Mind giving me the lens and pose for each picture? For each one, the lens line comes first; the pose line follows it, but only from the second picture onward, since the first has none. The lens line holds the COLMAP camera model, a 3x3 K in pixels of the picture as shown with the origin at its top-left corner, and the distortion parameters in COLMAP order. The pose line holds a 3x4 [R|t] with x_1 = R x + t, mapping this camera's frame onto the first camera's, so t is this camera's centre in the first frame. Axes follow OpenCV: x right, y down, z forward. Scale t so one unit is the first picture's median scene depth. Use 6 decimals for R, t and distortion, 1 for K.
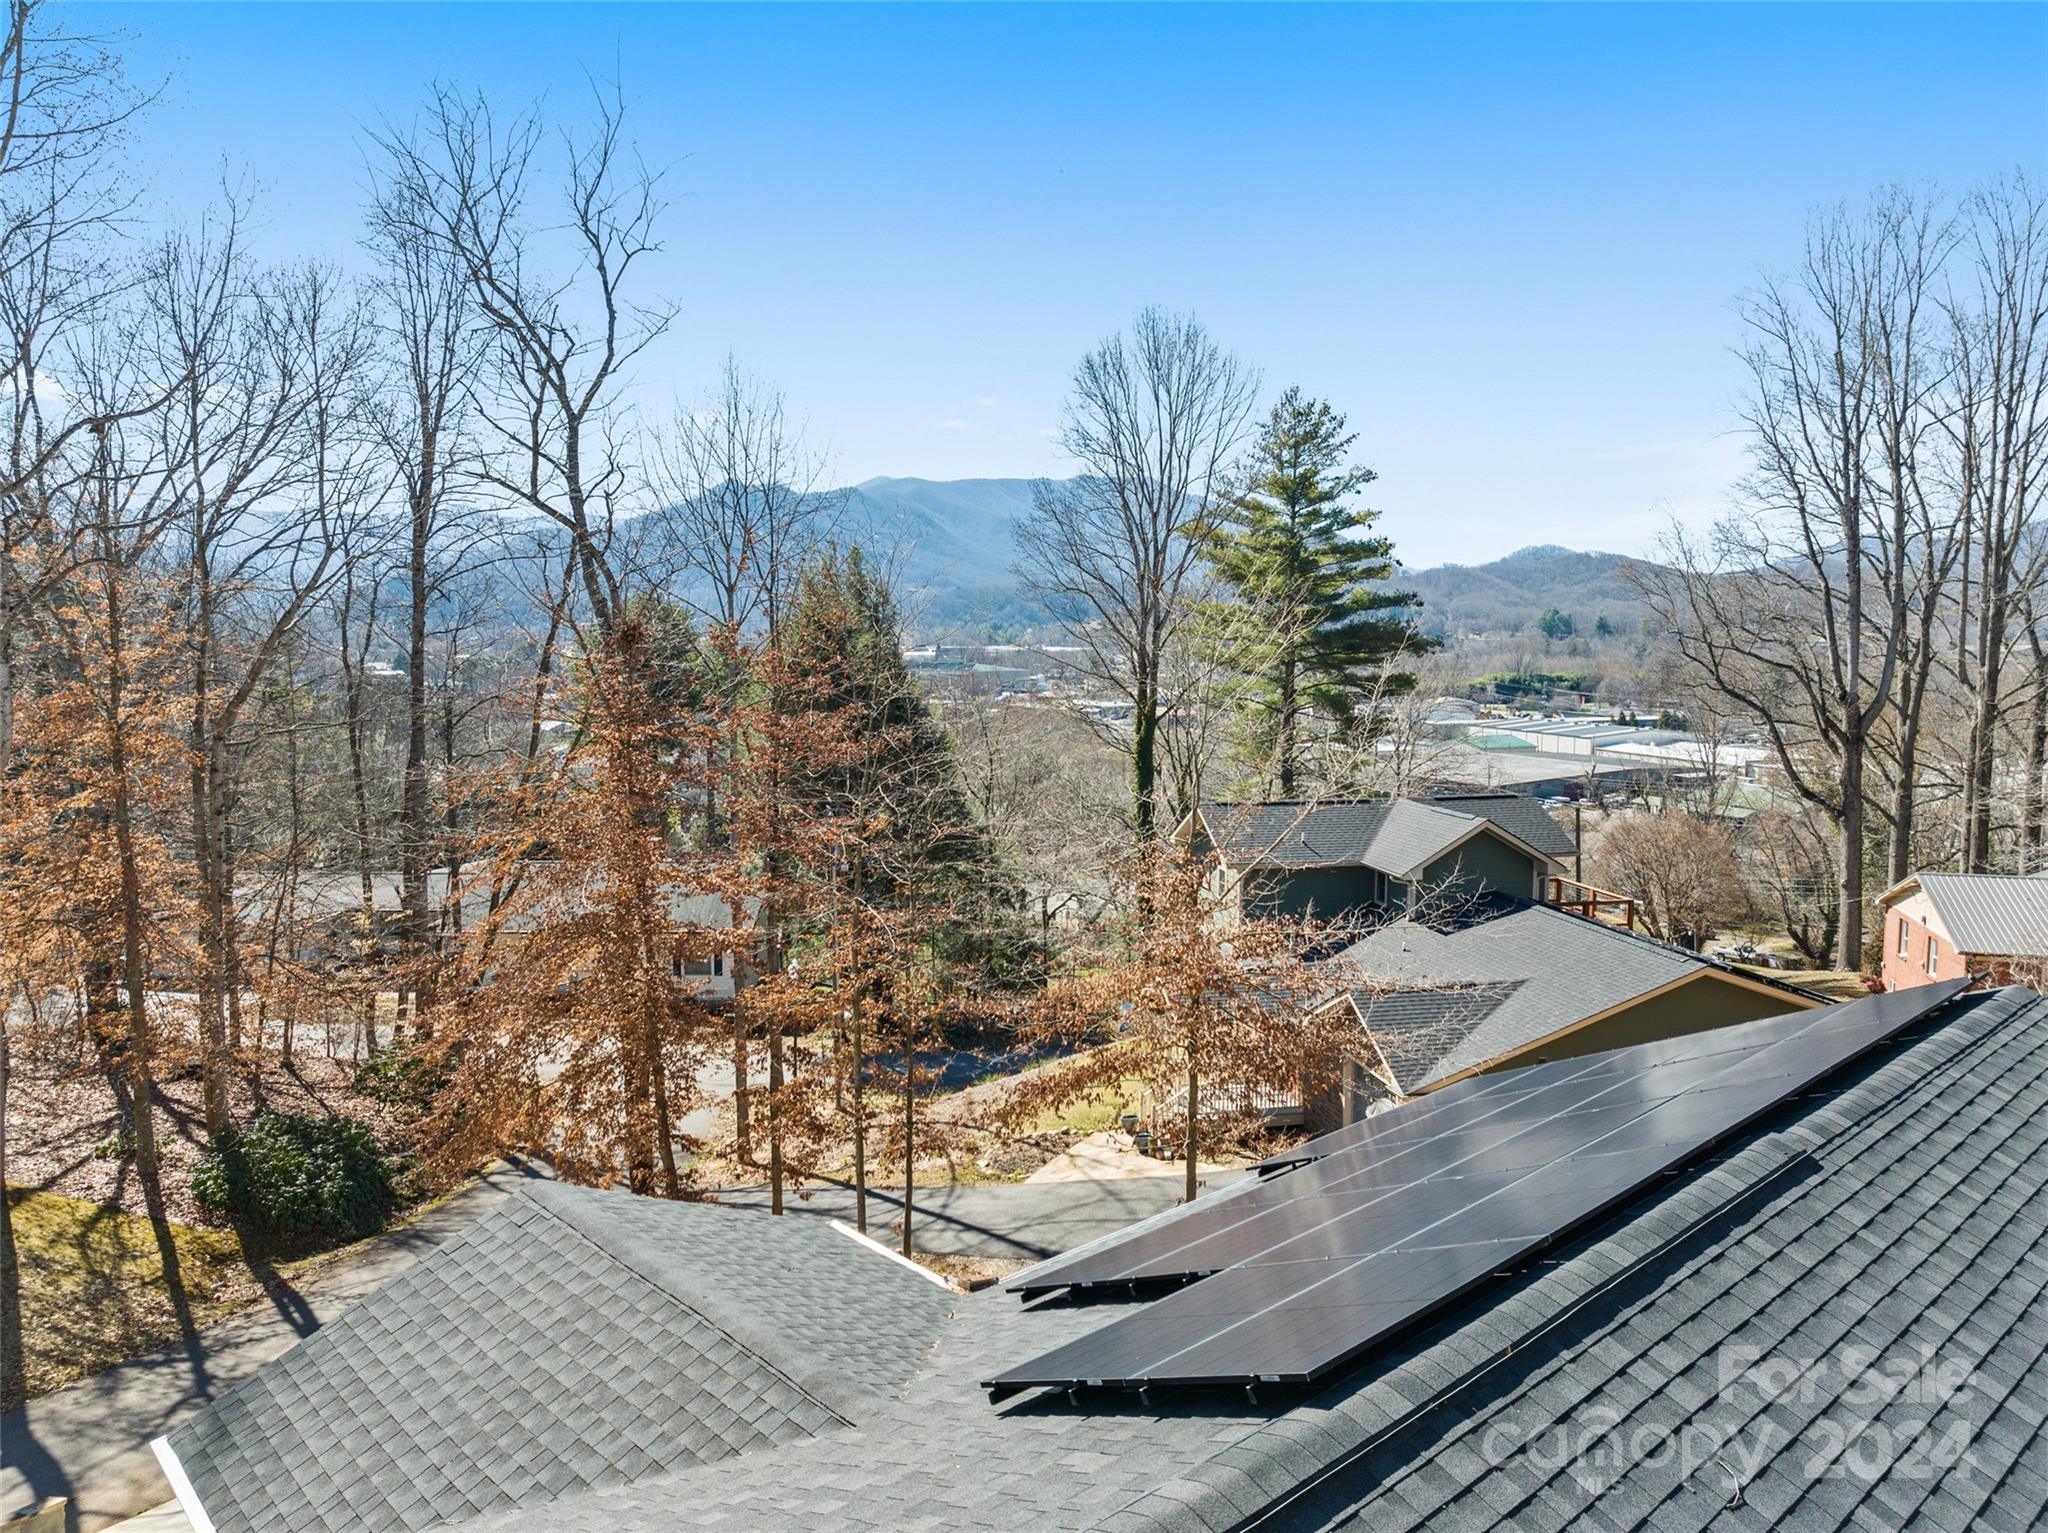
lens RADIAL K [[1427.0, 0, 1032.6], [0, 1427.0, 765.2], [0, 0, 1]] dist [-0.038437, 0.003443]
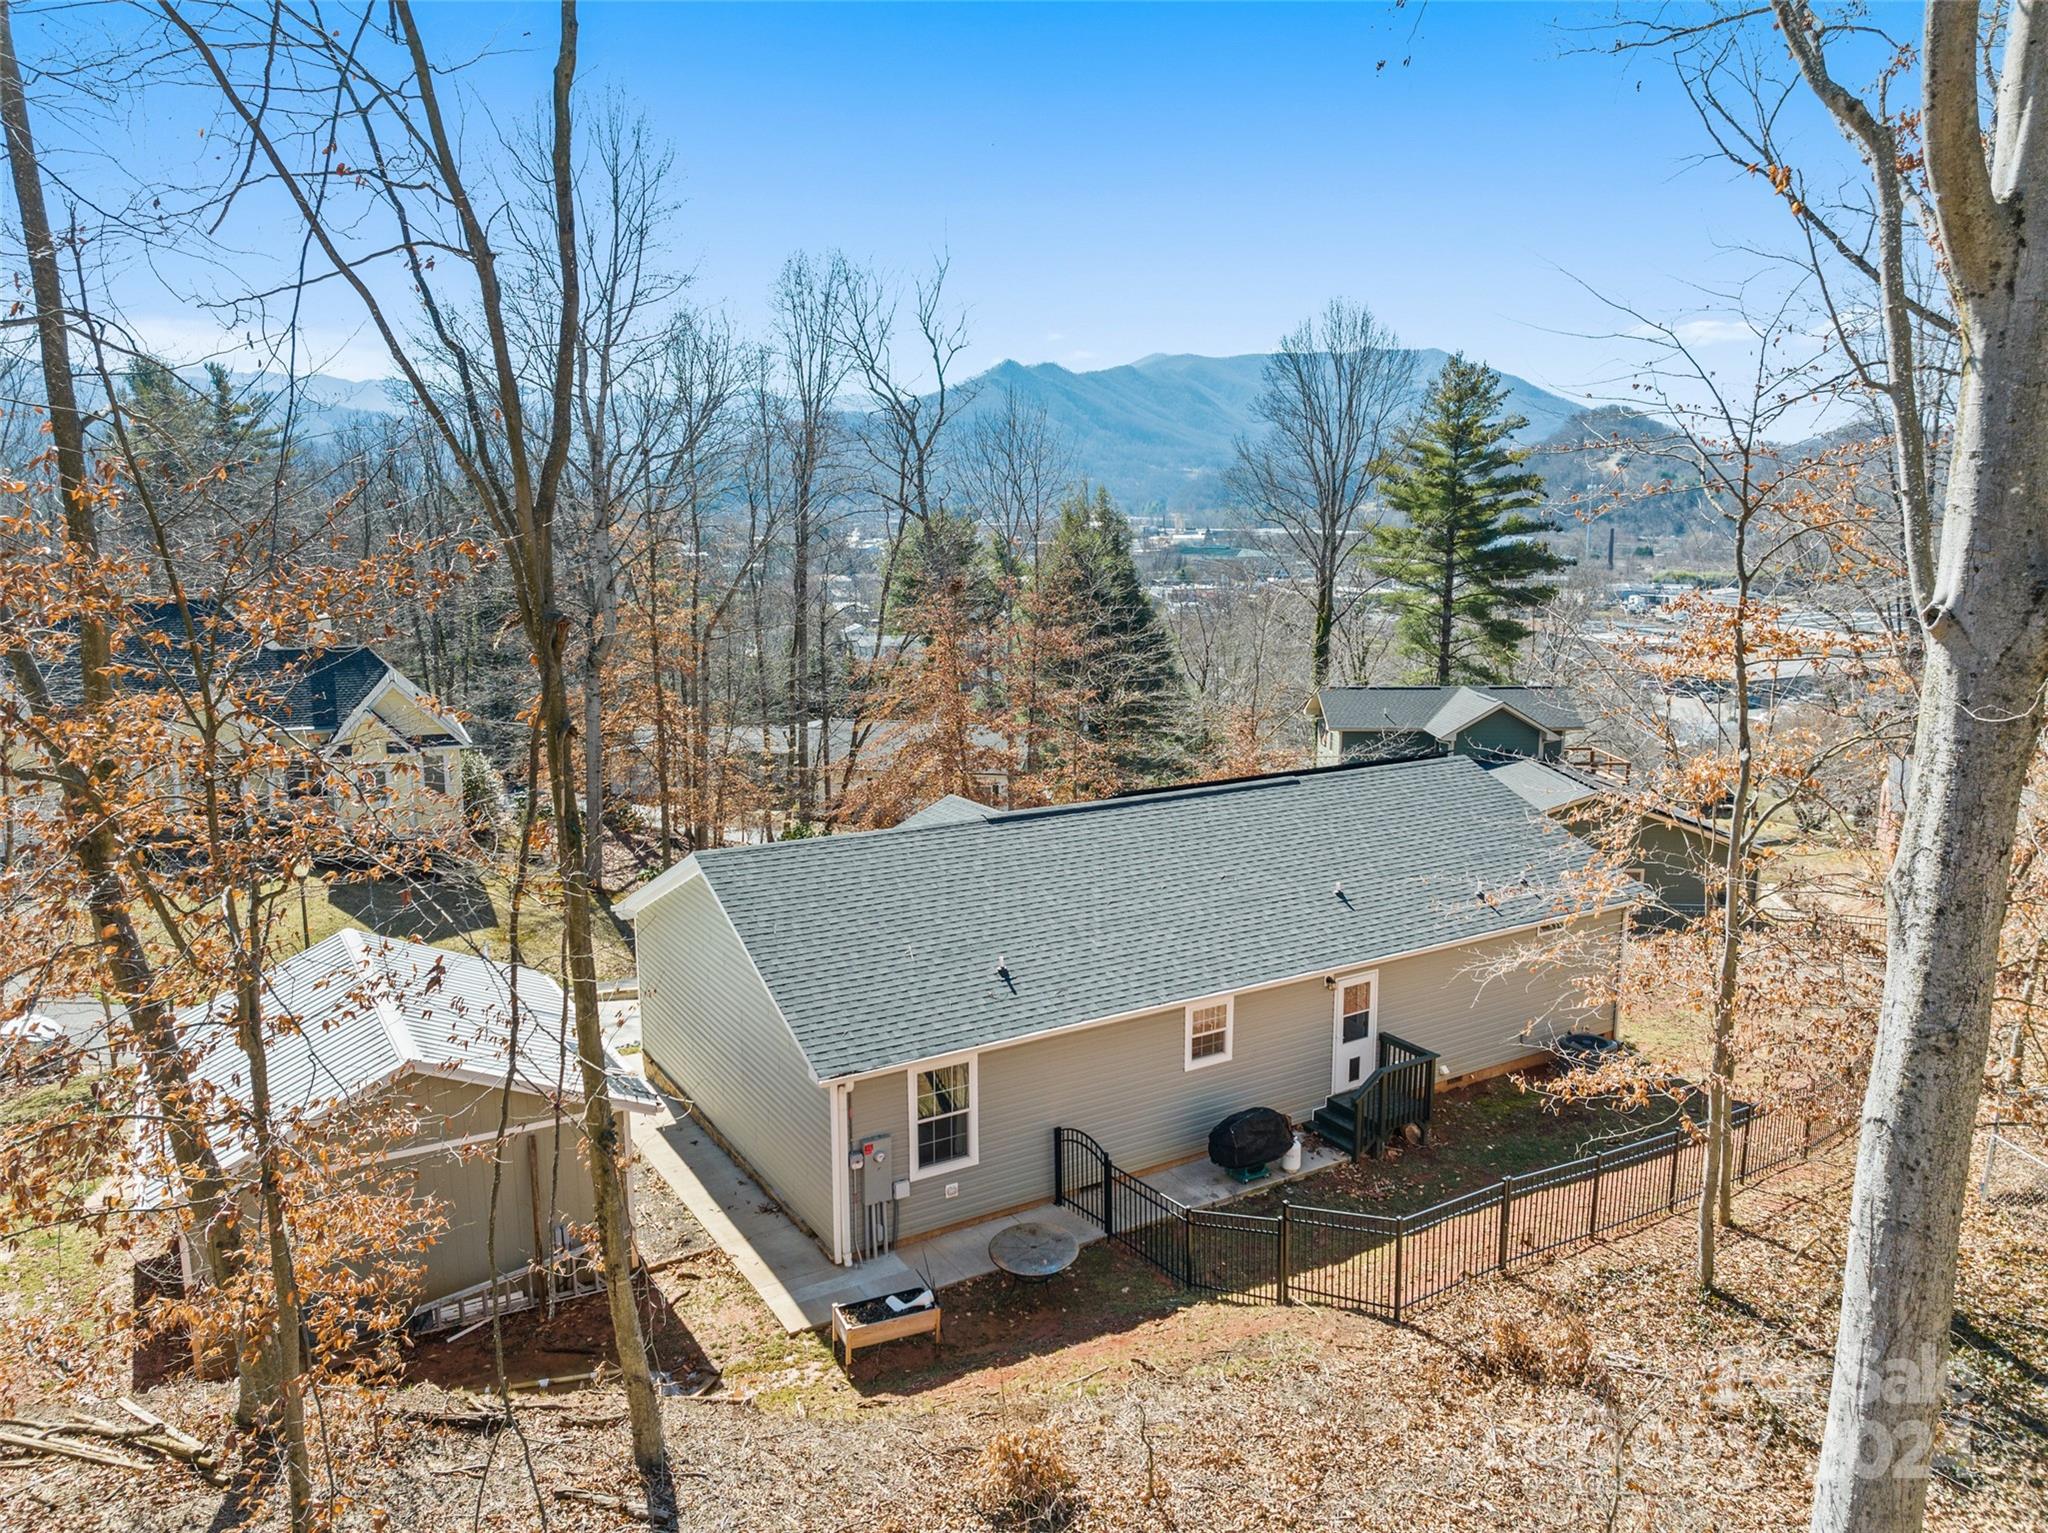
lens RADIAL K [[1427.0, 0, 1032.6], [0, 1427.0, 765.2], [0, 0, 1]] dist [-0.038437, 0.003443]
pose [[0.982028, 0.032386, -0.185937, 0.068597], [-0.016827, 0.996268, 0.084655, -0.008235], [0.187985, -0.080005, 0.978908, -0.335516]]
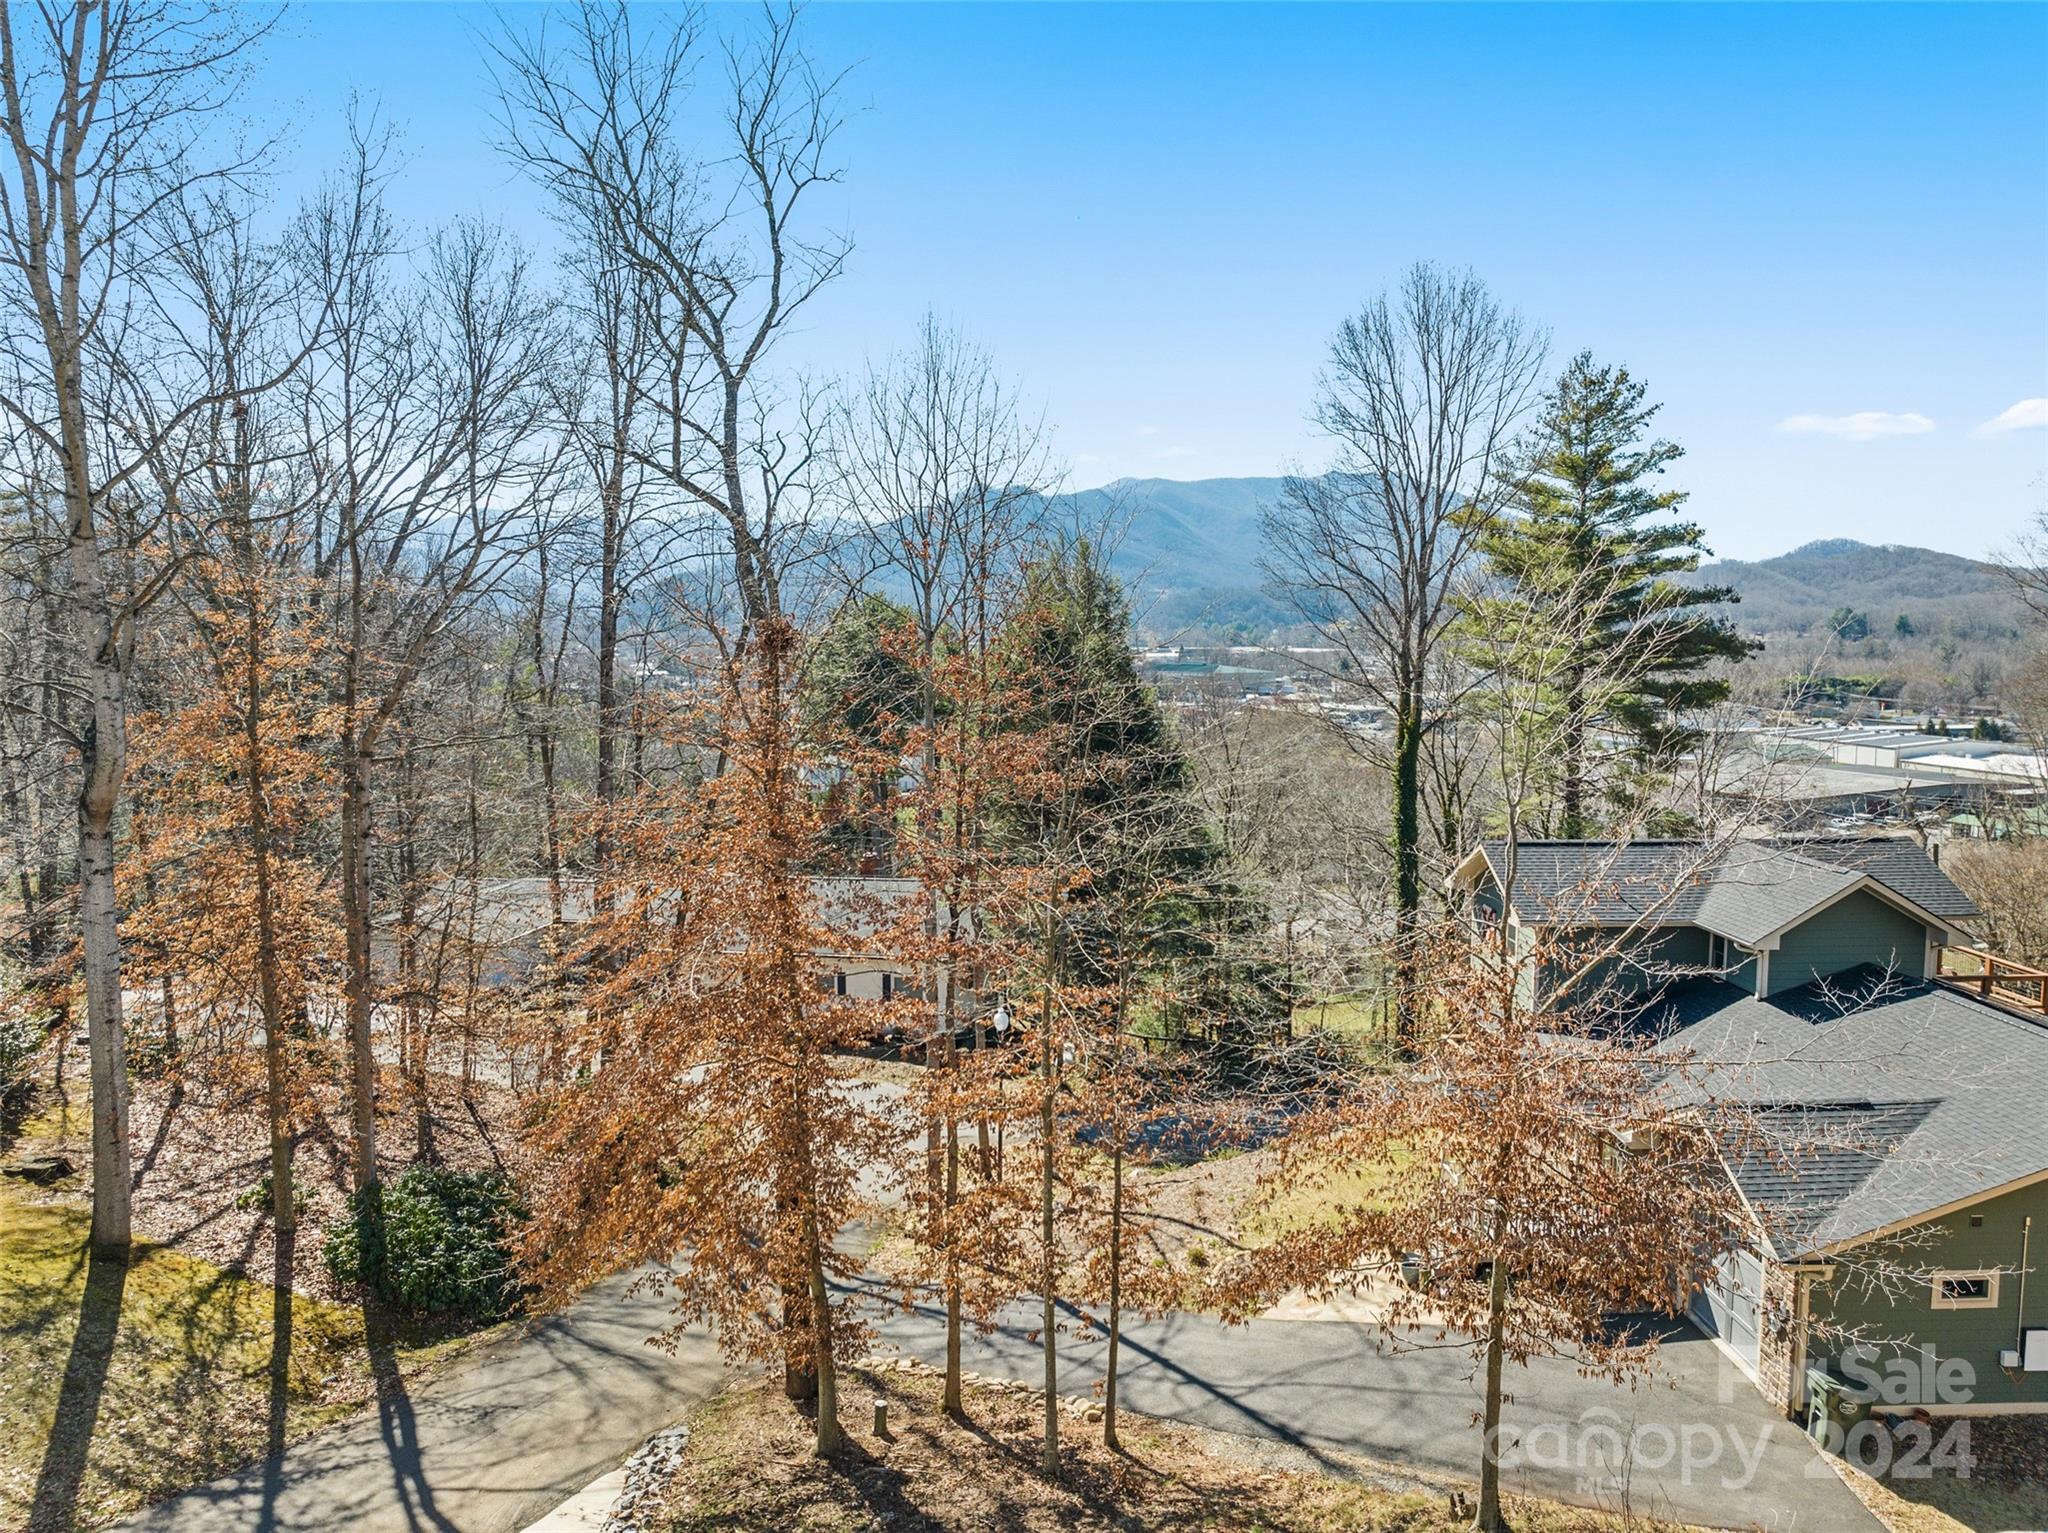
lens RADIAL K [[1427.0, 0, 1032.6], [0, 1427.0, 765.2], [0, 0, 1]] dist [-0.038437, 0.003443]
pose [[0.985585, 0.012898, -0.168690, -0.001170], [-0.013026, 0.999915, 0.000348, -0.009600], [0.168681, 0.001855, 0.985669, 0.098982]]
